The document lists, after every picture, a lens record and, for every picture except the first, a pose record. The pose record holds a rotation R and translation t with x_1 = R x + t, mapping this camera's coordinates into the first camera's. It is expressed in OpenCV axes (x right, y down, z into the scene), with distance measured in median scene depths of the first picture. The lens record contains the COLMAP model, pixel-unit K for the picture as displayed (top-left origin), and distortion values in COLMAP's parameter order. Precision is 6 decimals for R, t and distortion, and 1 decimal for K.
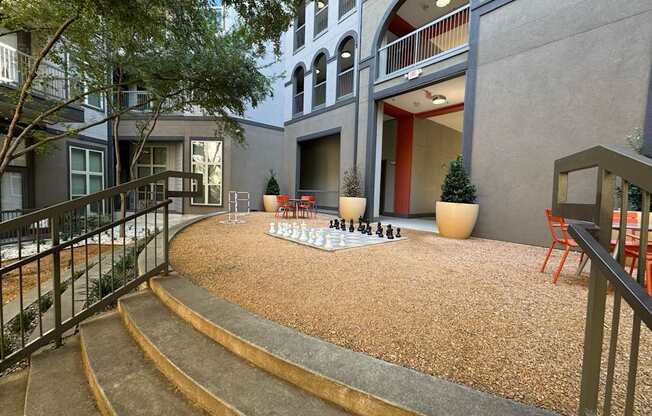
lens RADIAL K [[277.9, 0, 326.0], [0, 277.9, 208.0], [0, 0, 1]] dist [0.000758, 0.000183]
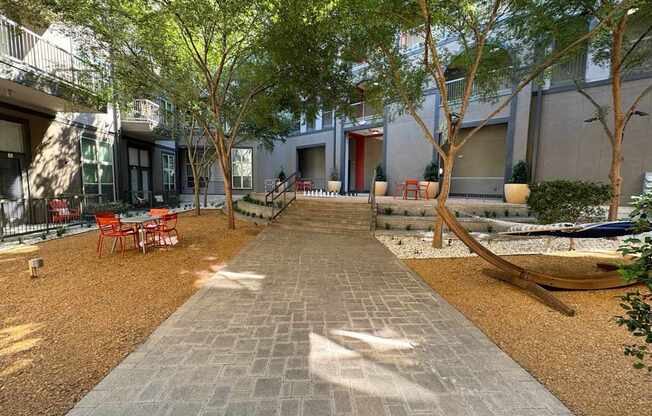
lens RADIAL K [[277.9, 0, 326.0], [0, 277.9, 208.0], [0, 0, 1]] dist [0.000758, 0.000183]
pose [[0.990947, -0.031104, 0.130603, -0.209163], [0.026075, 0.998858, 0.040037, 0.065795], [-0.131699, -0.036269, 0.990626, -0.875513]]
